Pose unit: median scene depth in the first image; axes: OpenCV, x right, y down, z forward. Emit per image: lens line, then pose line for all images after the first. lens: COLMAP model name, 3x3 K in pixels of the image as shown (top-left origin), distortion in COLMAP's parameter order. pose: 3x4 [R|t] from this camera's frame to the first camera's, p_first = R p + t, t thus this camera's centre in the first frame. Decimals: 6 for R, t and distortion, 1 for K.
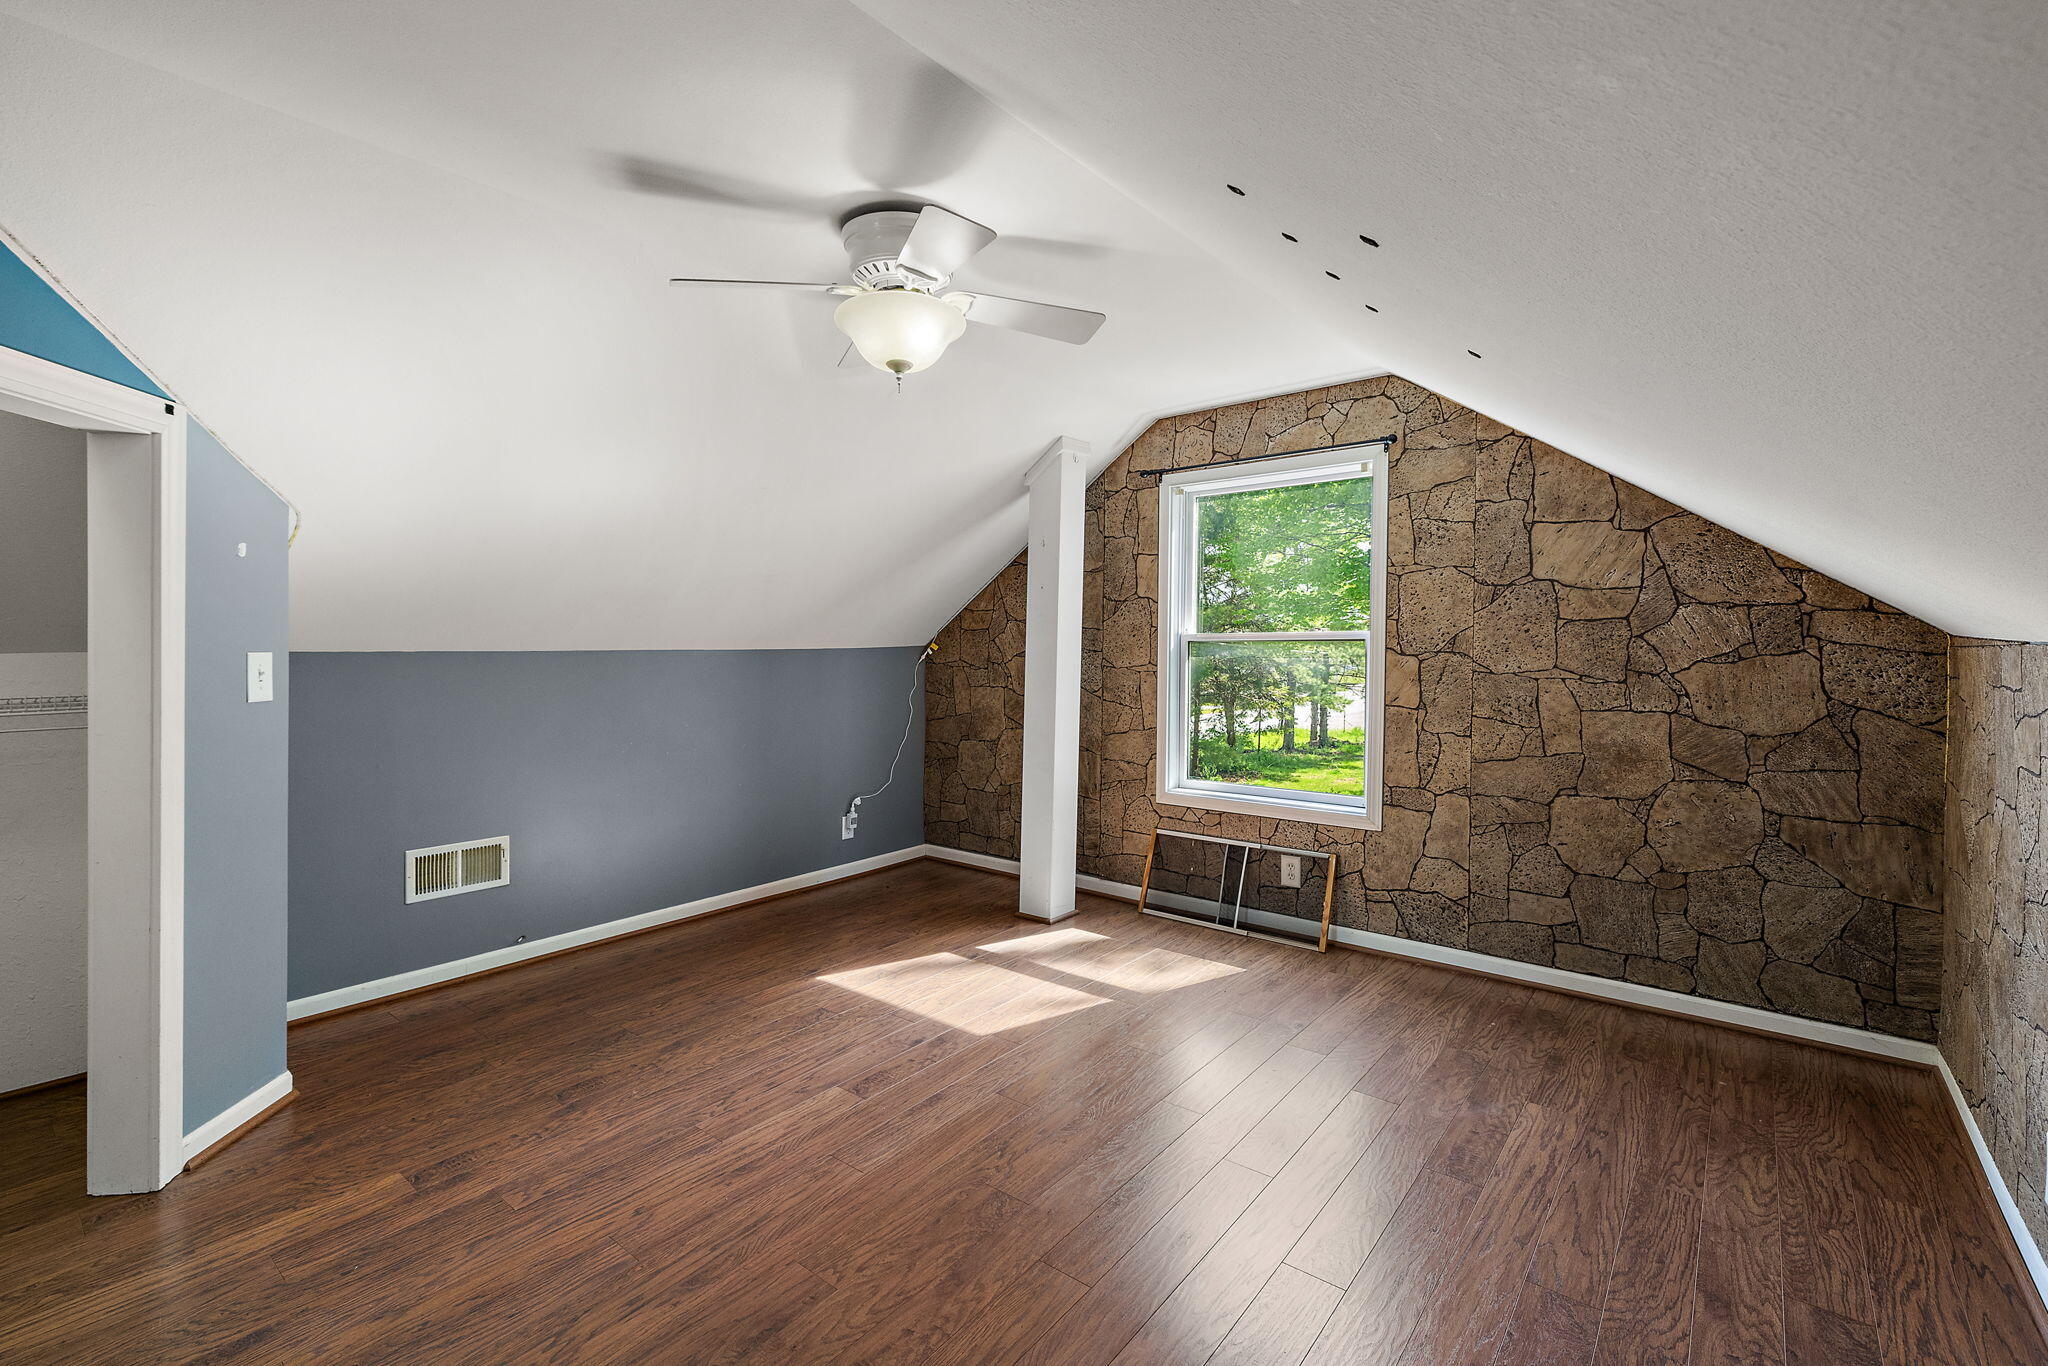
lens RADIAL K [[898.0, 0, 1018.6], [0, 898.0, 682.0], [0, 0, 1]] dist [0.001920, 0.000391]
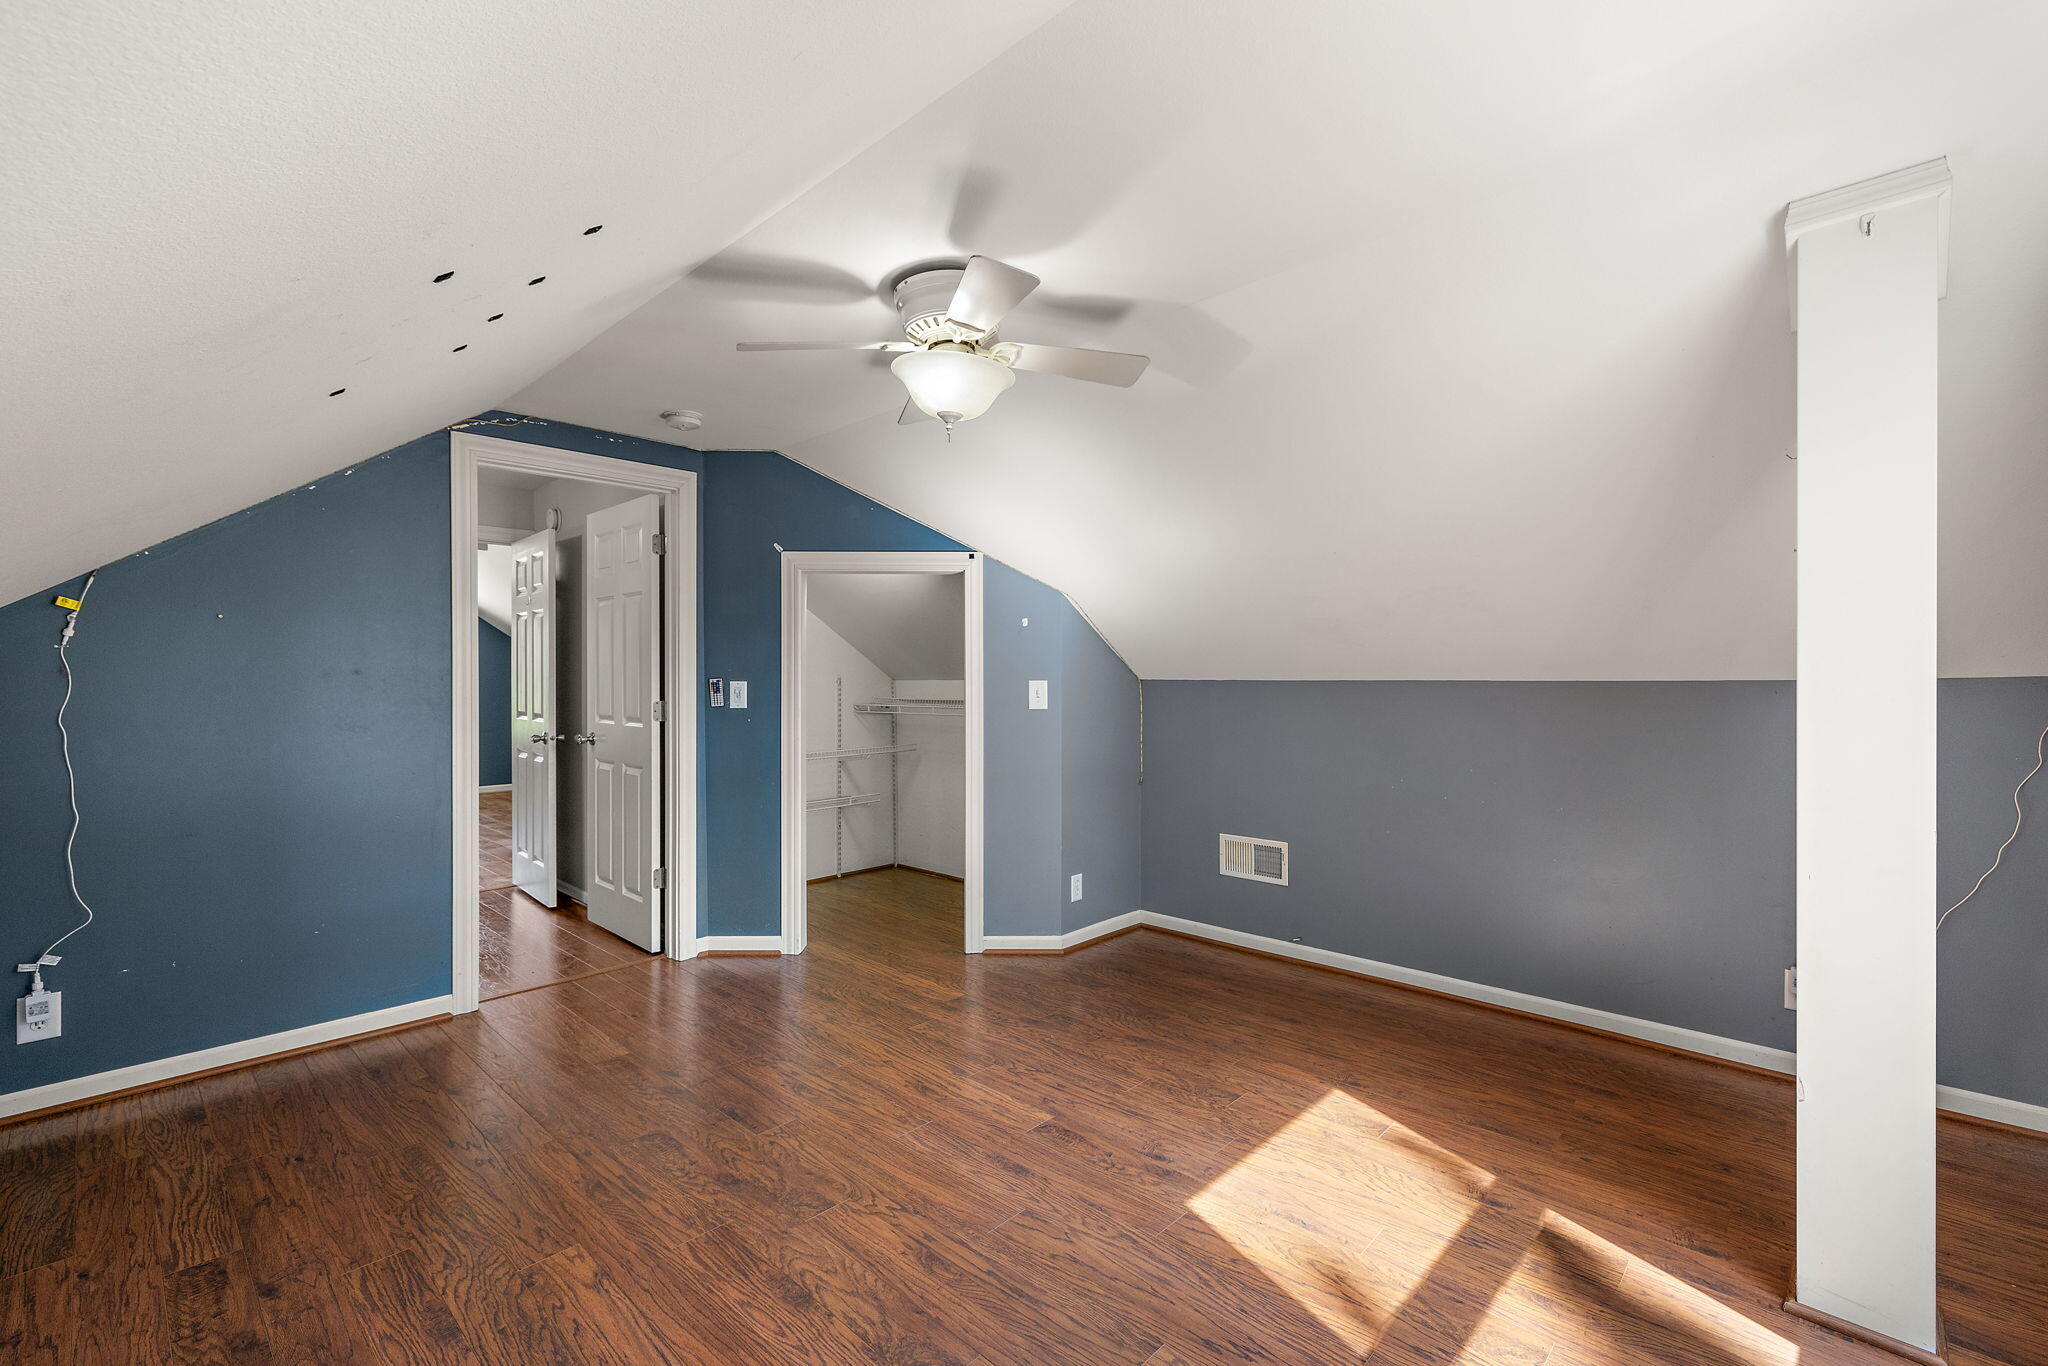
lens RADIAL K [[897.0, 0, 1018.7], [0, 897.0, 669.3], [0, 0, 1]] dist [0.001695, 0.000329]
pose [[-0.075623, 0.006063, -0.997118, 0.657790], [-0.035976, 0.999314, 0.008804, -0.051216], [0.996487, 0.036538, -0.075353, 0.827057]]
